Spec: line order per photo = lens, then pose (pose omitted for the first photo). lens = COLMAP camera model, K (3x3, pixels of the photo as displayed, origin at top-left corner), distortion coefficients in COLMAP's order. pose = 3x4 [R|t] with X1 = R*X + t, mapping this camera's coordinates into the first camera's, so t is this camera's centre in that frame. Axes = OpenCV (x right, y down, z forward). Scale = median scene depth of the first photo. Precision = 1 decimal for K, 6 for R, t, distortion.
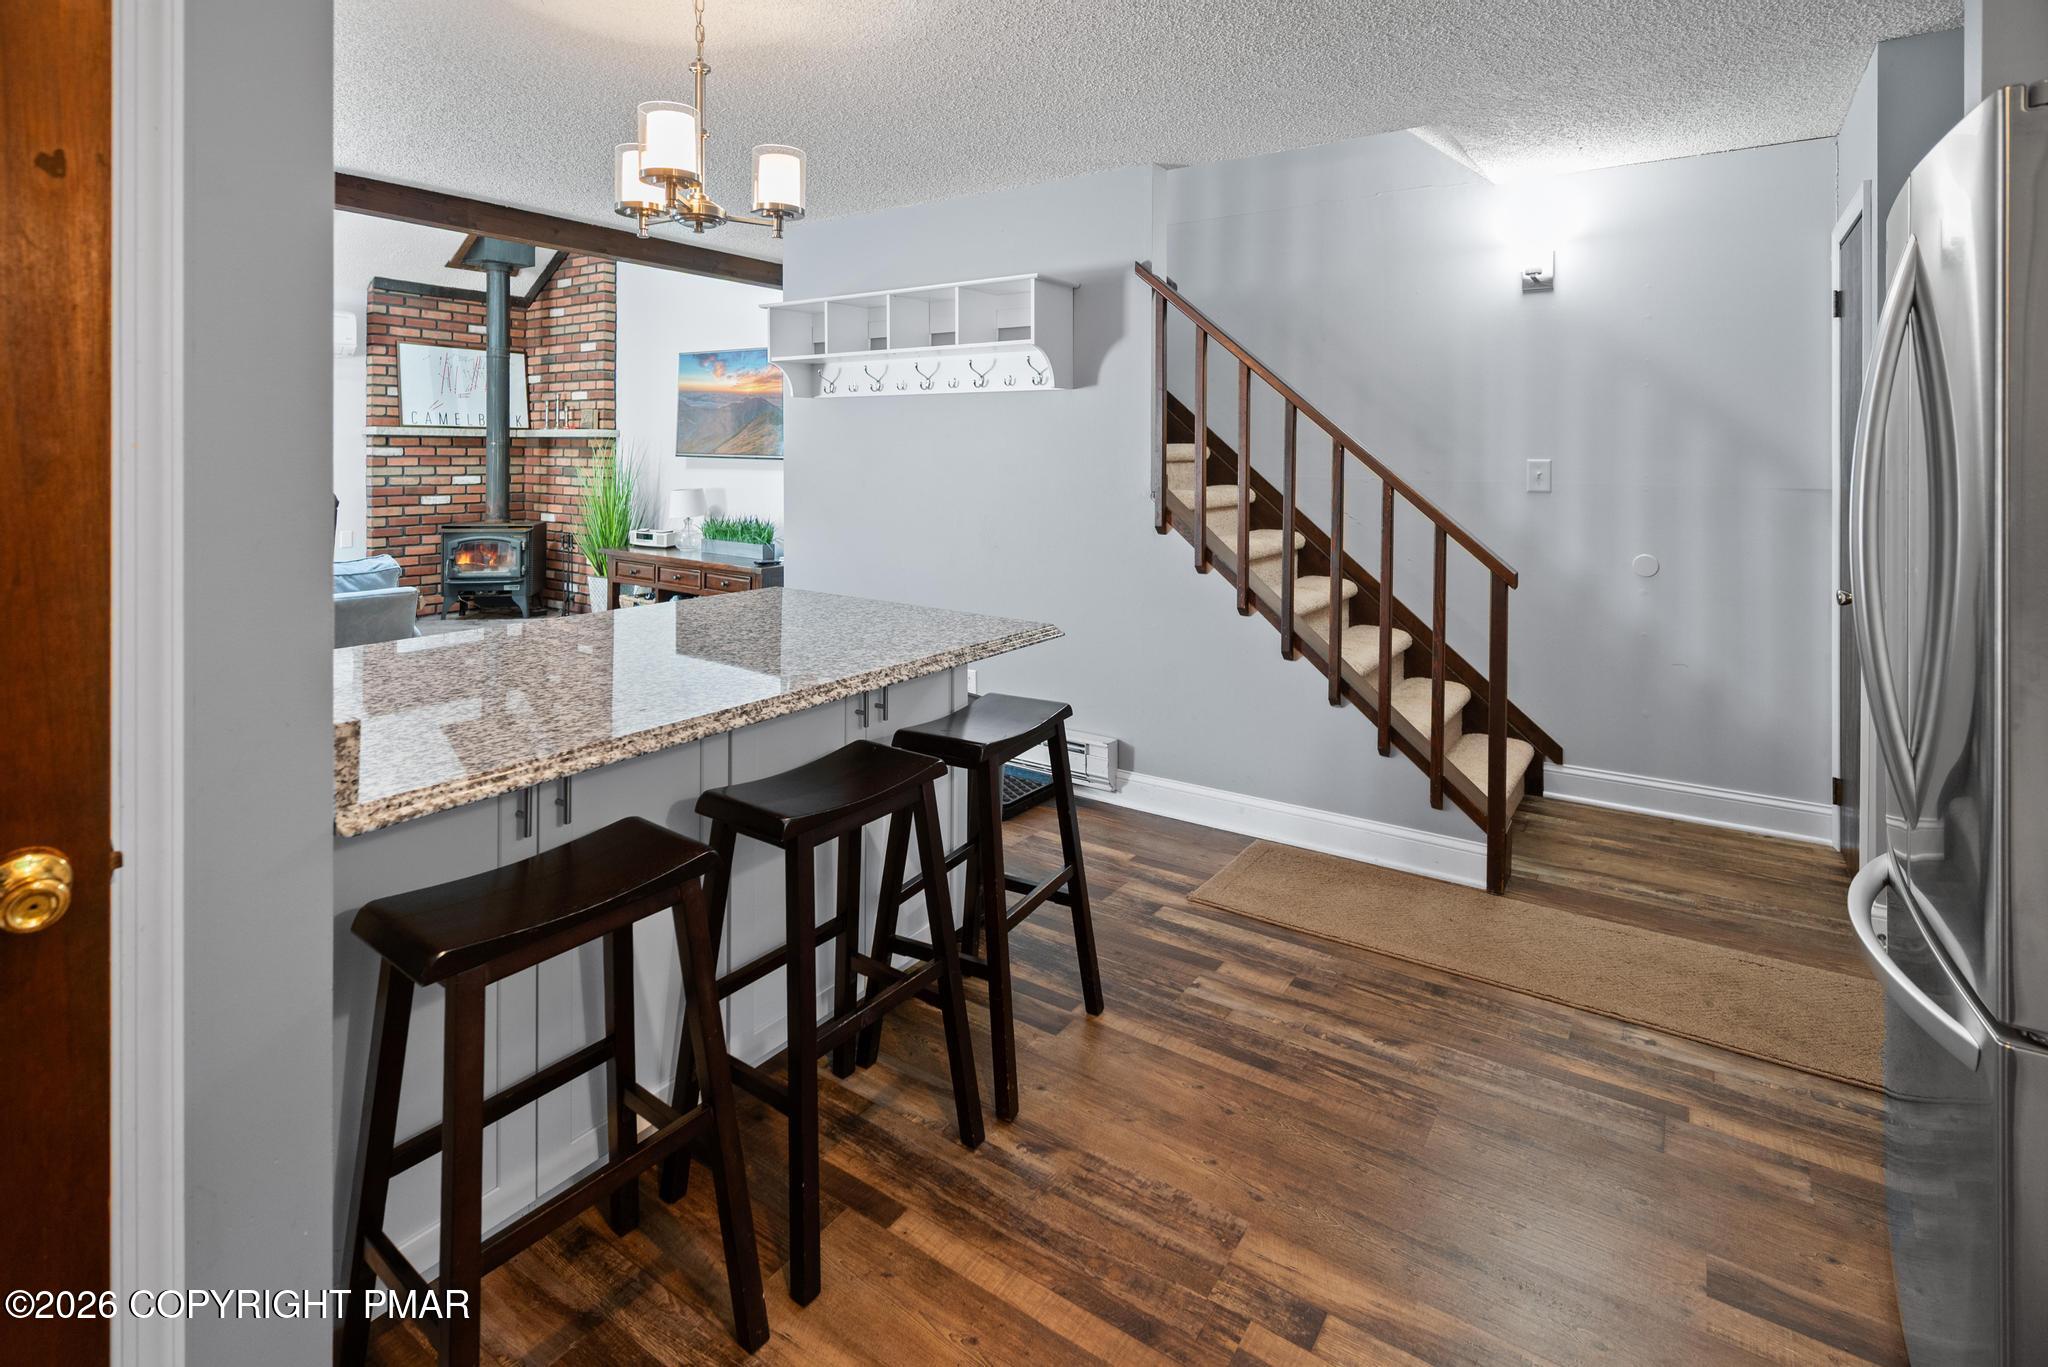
lens RADIAL K [[965.0, 0, 1025.6], [0, 965.0, 457.0], [0, 0, 1]] dist [-0.000142, 0.000054]
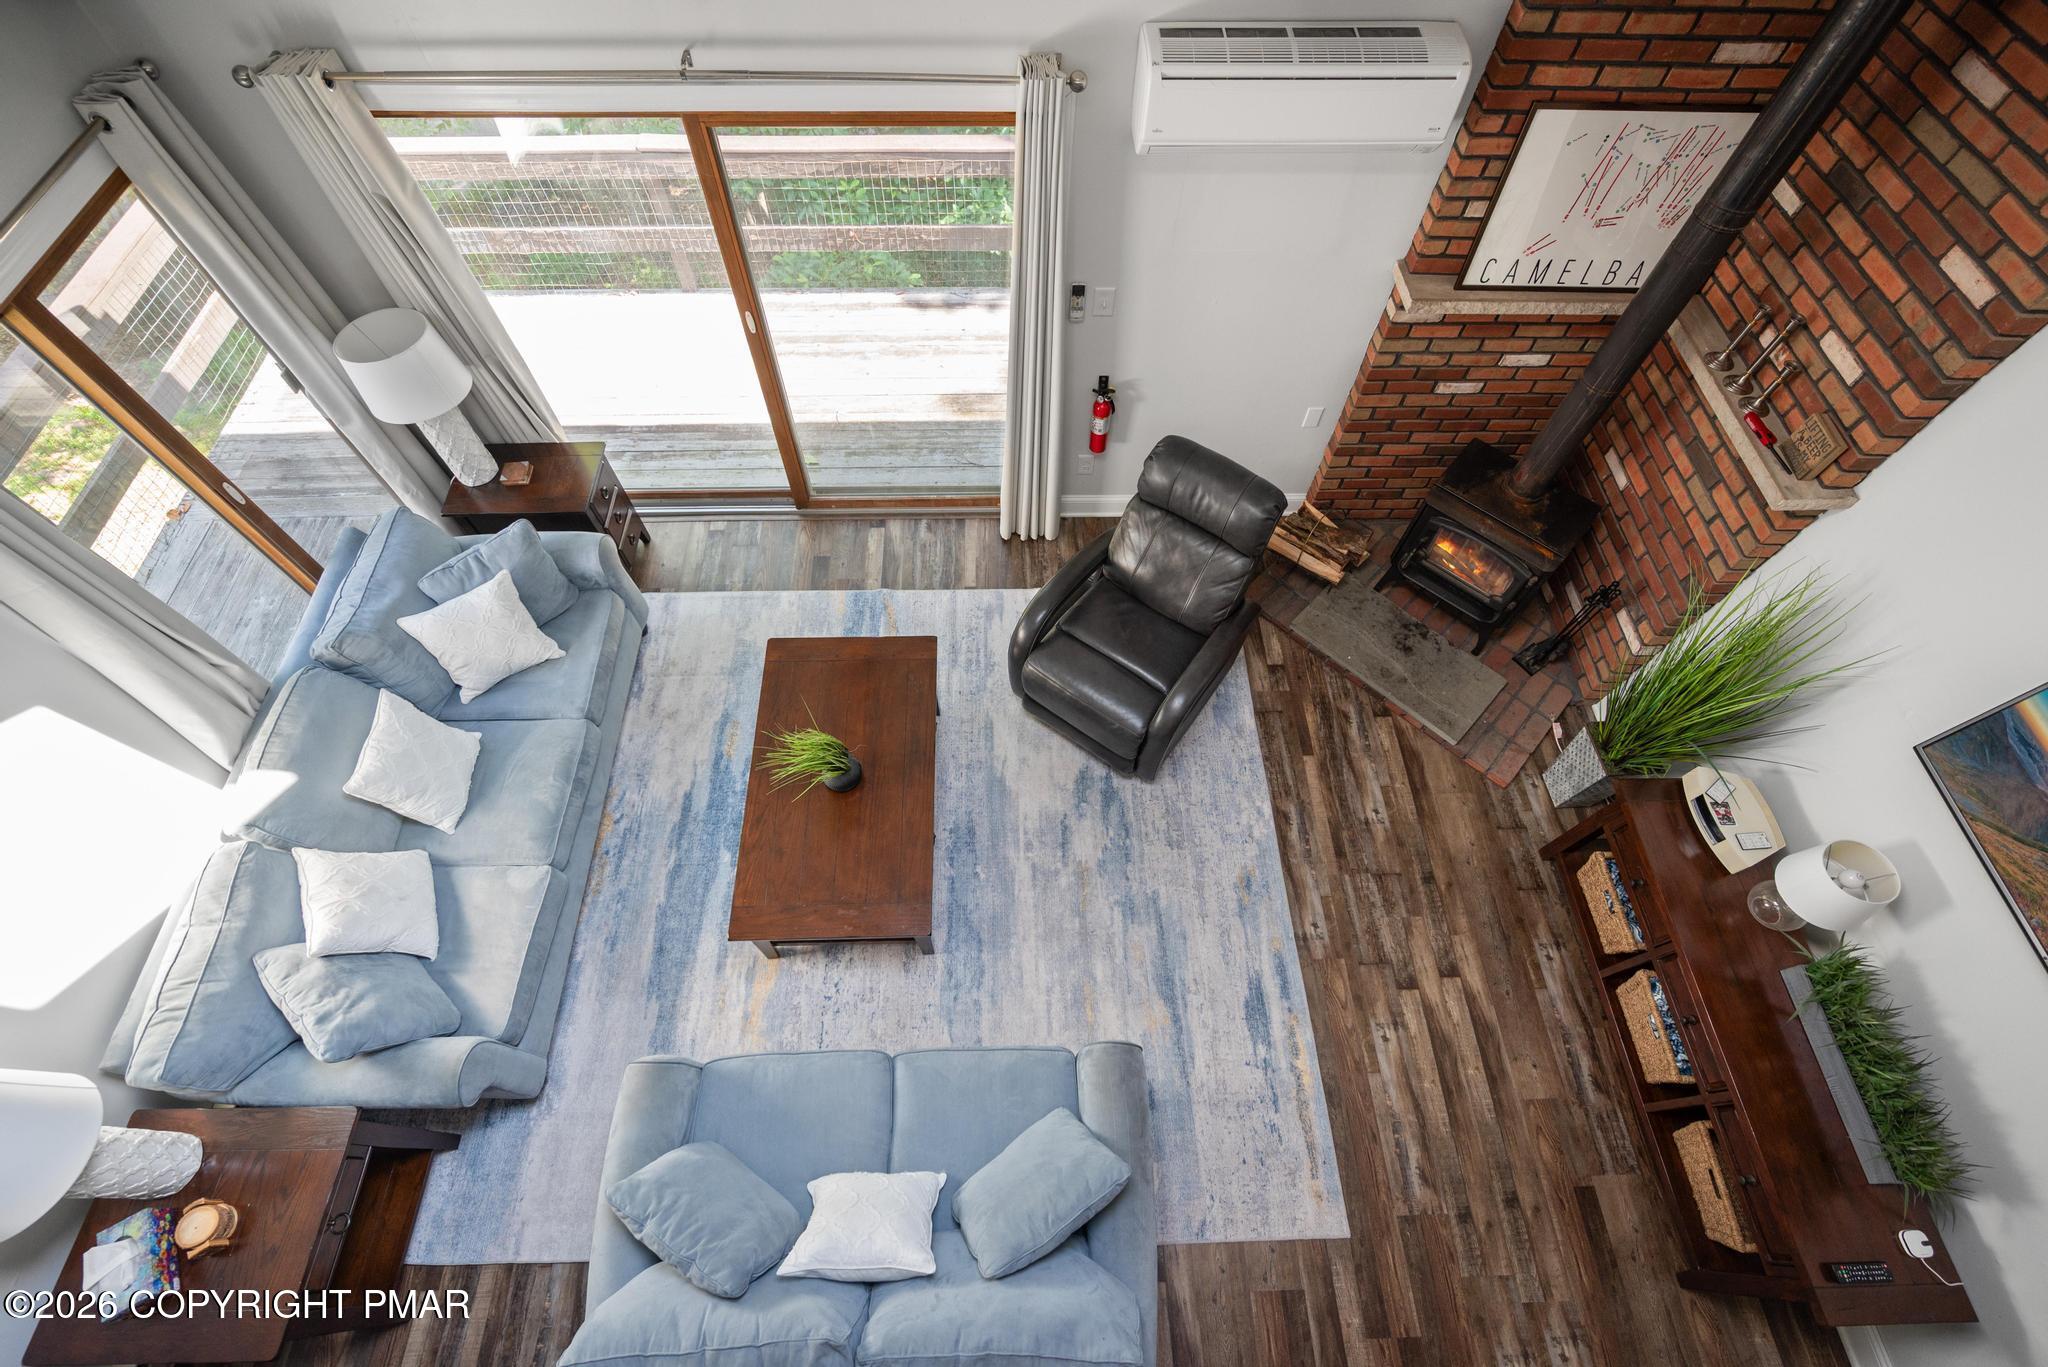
lens RADIAL K [[897.2, 0, 1033.9], [0, 897.2, 690.0], [0, 0, 1]] dist [-0.000732, 0.000391]
pose [[0.589789, 0.702902, -0.397589, -0.418646], [-0.030011, 0.511073, 0.859013, -0.317542], [0.806999, -0.494705, 0.322520, 0.528706]]
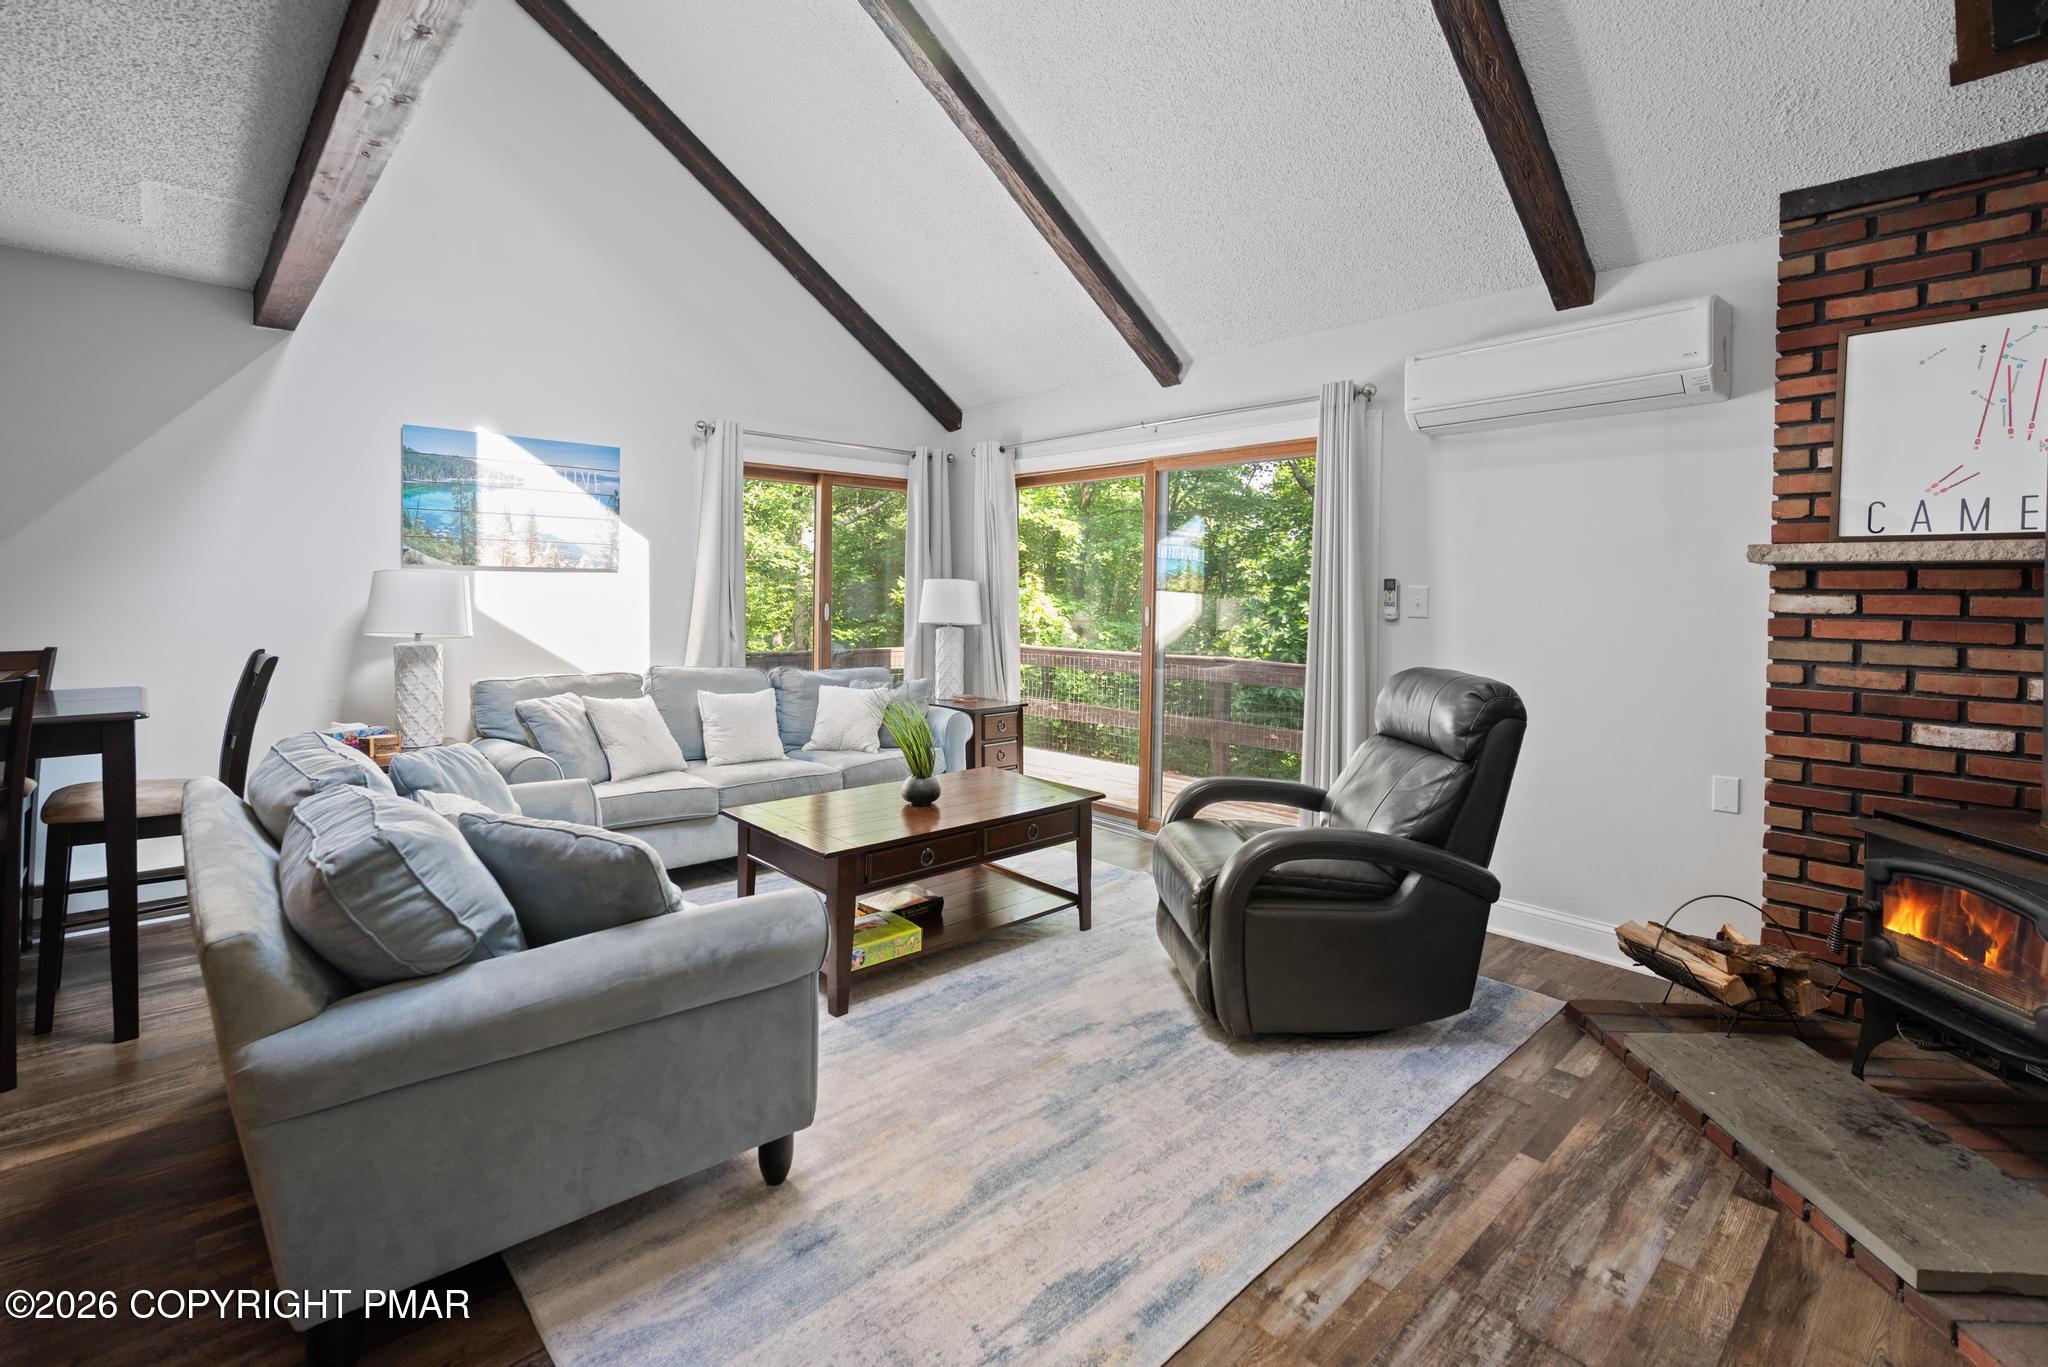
lens RADIAL K [[938.7, 0, 1030.8], [0, 938.7, 603.3], [0, 0, 1]] dist [-0.001502, -0.000573]
pose [[-0.222641, 0.001373, -0.974900, -0.184426], [-0.022580, 0.999723, 0.006565, -0.000934], [0.974639, 0.023475, -0.222548, 0.731096]]
